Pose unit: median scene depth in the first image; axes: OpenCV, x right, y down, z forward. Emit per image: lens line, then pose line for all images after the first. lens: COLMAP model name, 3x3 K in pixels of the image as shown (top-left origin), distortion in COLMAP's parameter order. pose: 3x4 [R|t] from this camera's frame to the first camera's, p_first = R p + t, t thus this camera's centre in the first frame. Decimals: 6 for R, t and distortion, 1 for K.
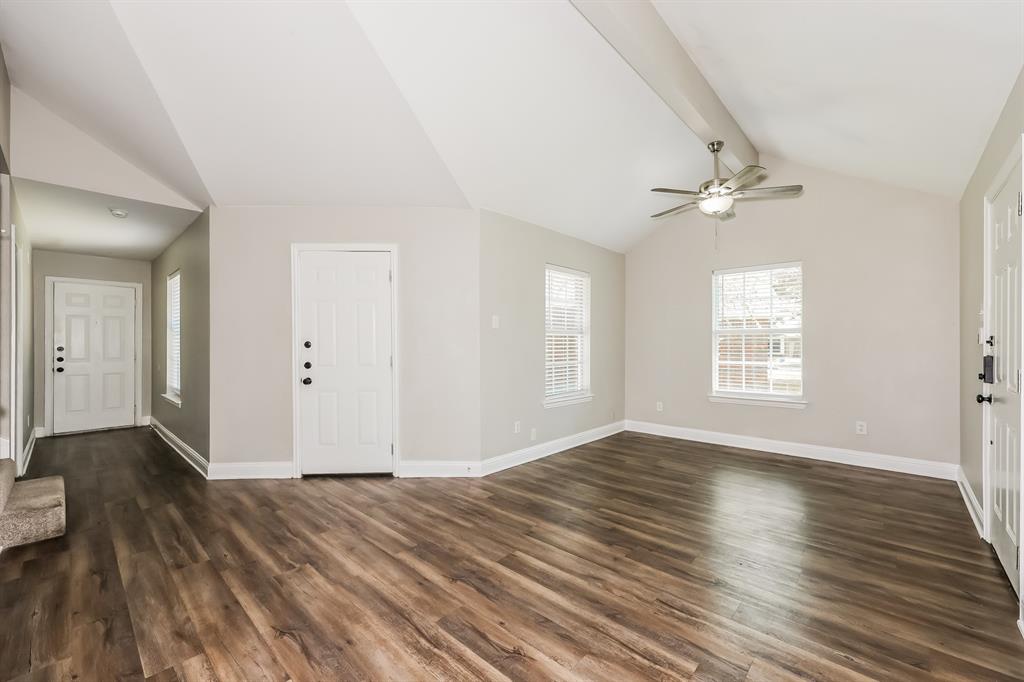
lens RADIAL K [[411.7, 0, 507.7], [0, 411.7, 338.6], [0, 0, 1]] dist [0.001348, 0.000163]
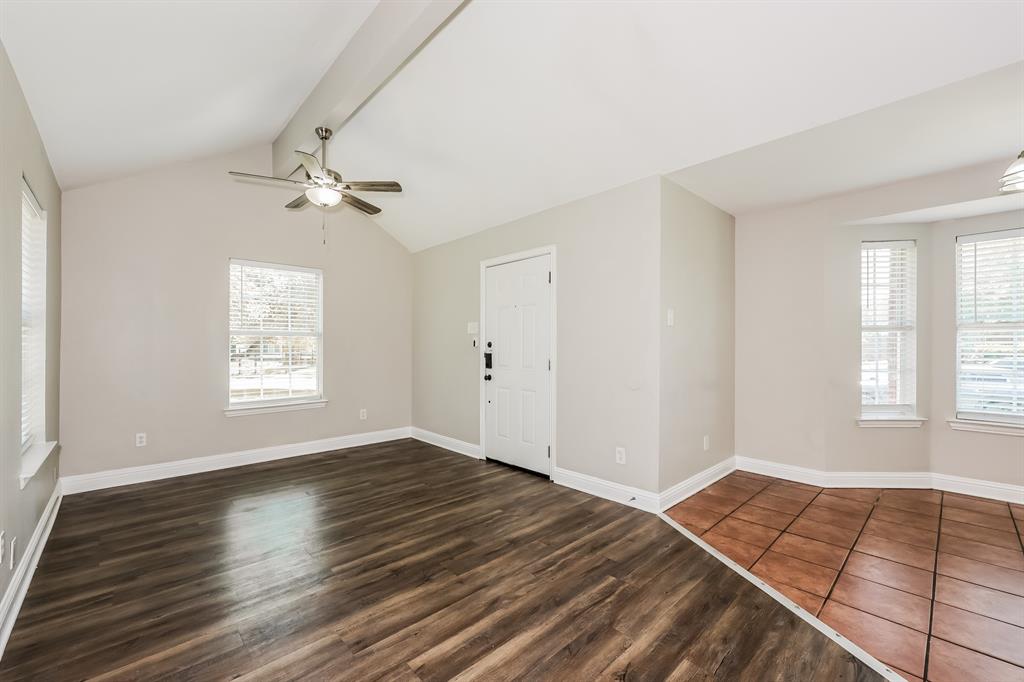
lens RADIAL K [[419.2, 0, 512.0], [0, 419.2, 341.0], [0, 0, 1]] dist [0.001695, 0.000043]
pose [[0.065085, 0.017076, 0.997734, -0.559868], [-0.010244, 0.999812, -0.016444, 0.018037], [-0.997827, -0.009150, 0.065248, 0.710785]]
